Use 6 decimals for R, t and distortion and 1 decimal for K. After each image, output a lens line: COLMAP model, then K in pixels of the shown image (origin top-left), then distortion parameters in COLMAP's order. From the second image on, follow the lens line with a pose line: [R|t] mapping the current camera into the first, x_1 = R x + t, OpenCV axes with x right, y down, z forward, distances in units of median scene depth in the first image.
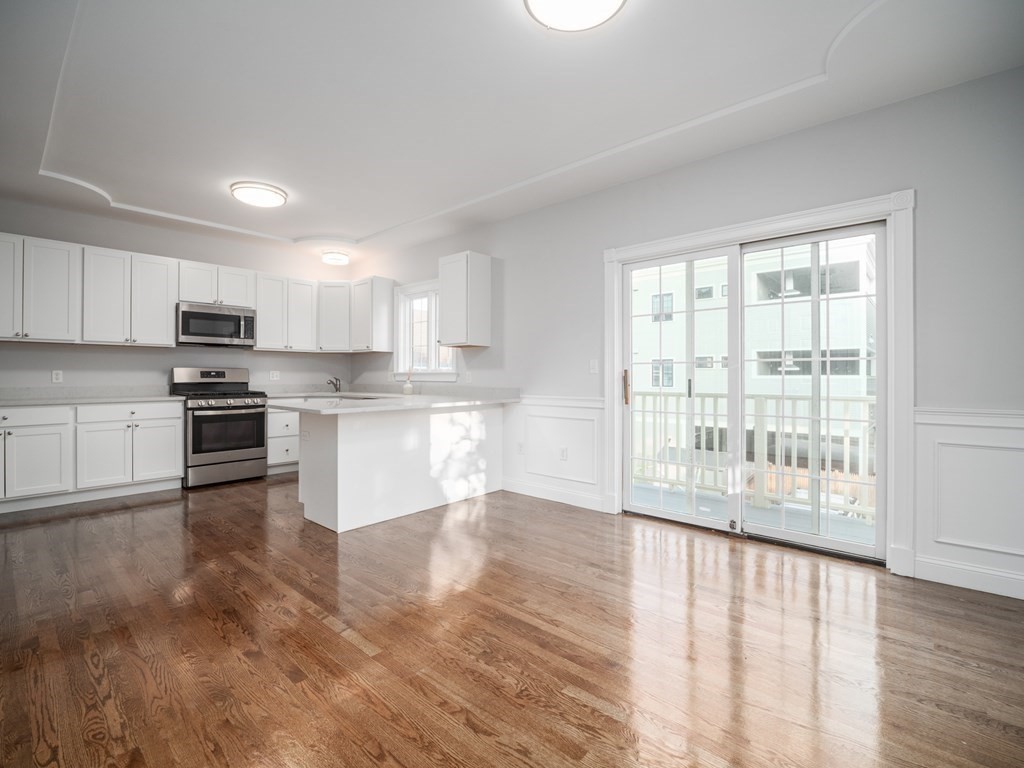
lens RADIAL K [[474.4, 0, 511.2], [0, 474.4, 375.7], [0, 0, 1]] dist [-0.023058, -0.000451]
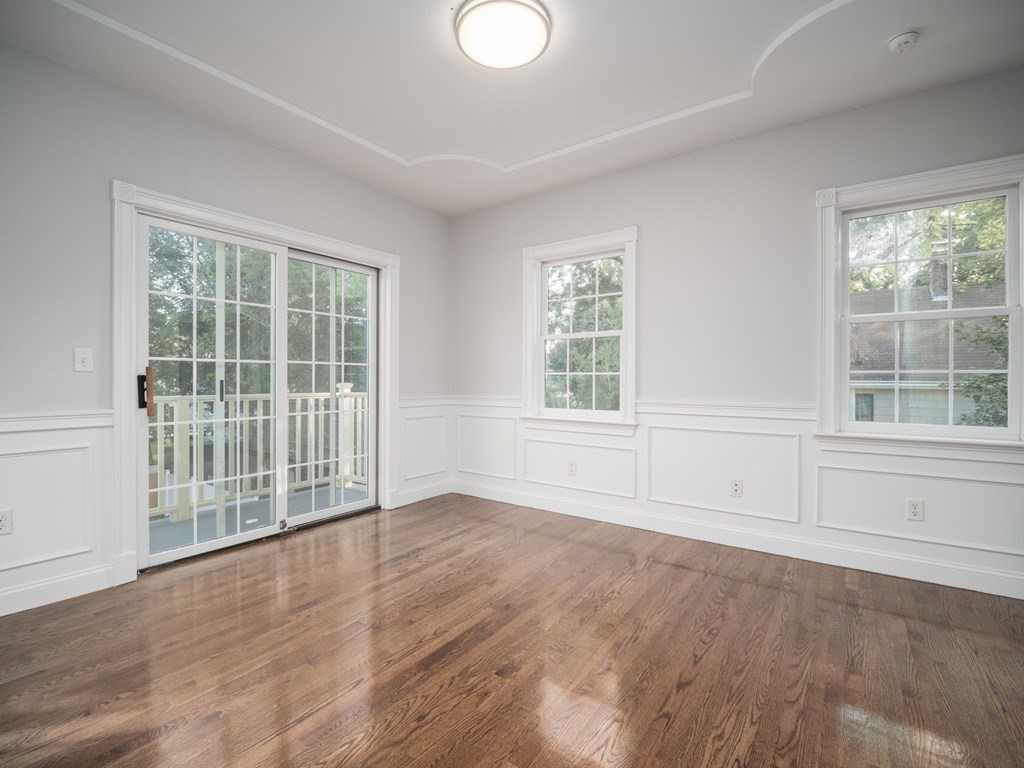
lens RADIAL K [[470.5, 0, 501.7], [0, 470.5, 382.0], [0, 0, 1]] dist [-0.015803, -0.000317]
pose [[-0.087904, -0.006918, 0.996105, -0.391930], [-0.004104, 0.999970, 0.006583, 0.002397], [-0.996121, -0.003509, -0.087930, 0.433042]]
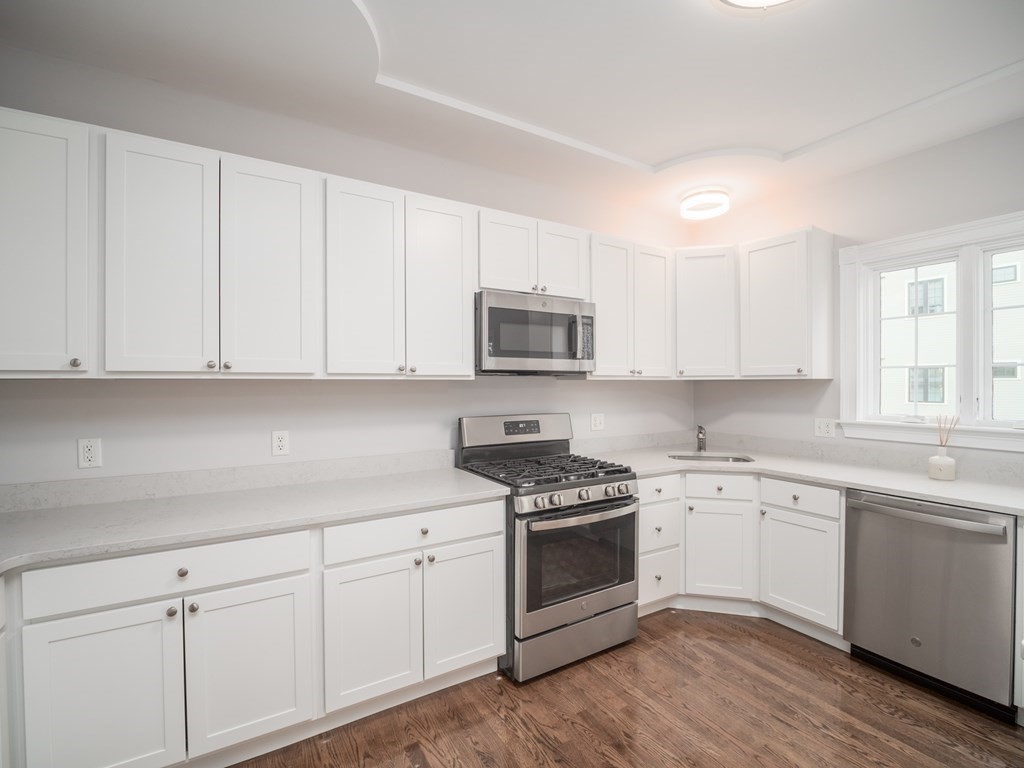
lens RADIAL K [[471.8, 0, 508.3], [0, 471.8, 384.8], [0, 0, 1]] dist [-0.019585, -0.001059]
pose [[0.957131, -0.001579, -0.289653, -0.539877], [0.003197, 0.999982, 0.005112, -0.058778], [0.289639, -0.005819, 0.957118, 0.529403]]
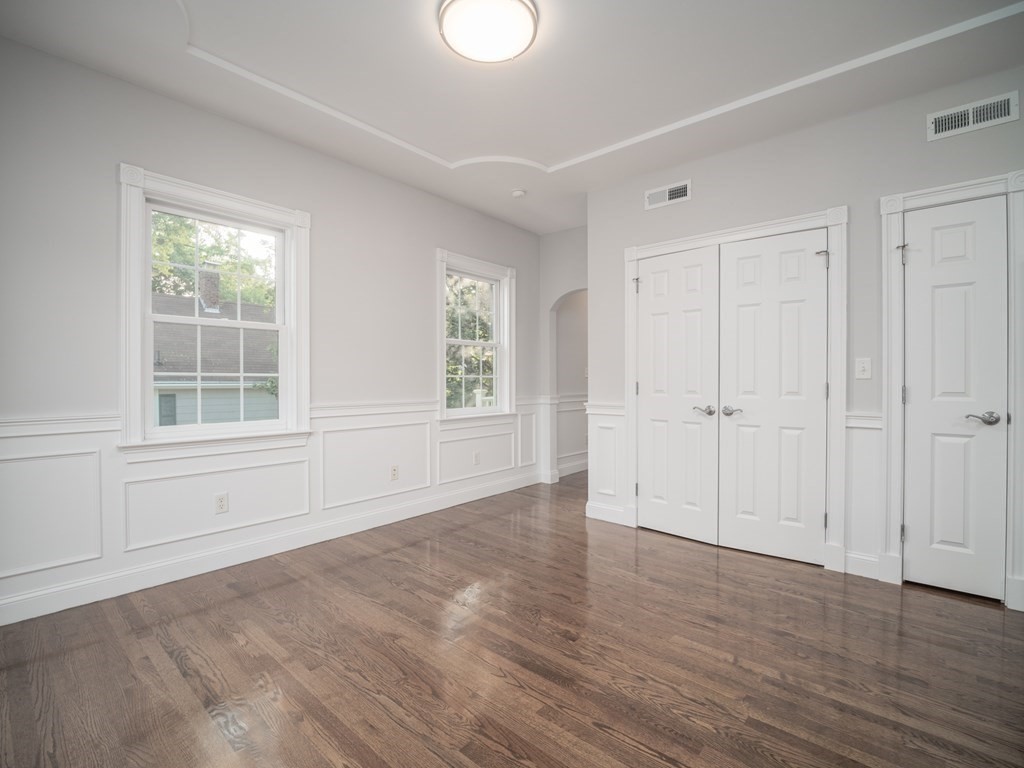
lens RADIAL K [[471.8, 0, 508.3], [0, 471.8, 384.8], [0, 0, 1]] dist [-0.019585, -0.001059]
pose [[-0.999981, 0.000527, -0.006108, 0.039220], [0.000475, 0.999964, 0.008437, 0.000629], [0.006112, 0.008434, -0.999946, 0.826713]]
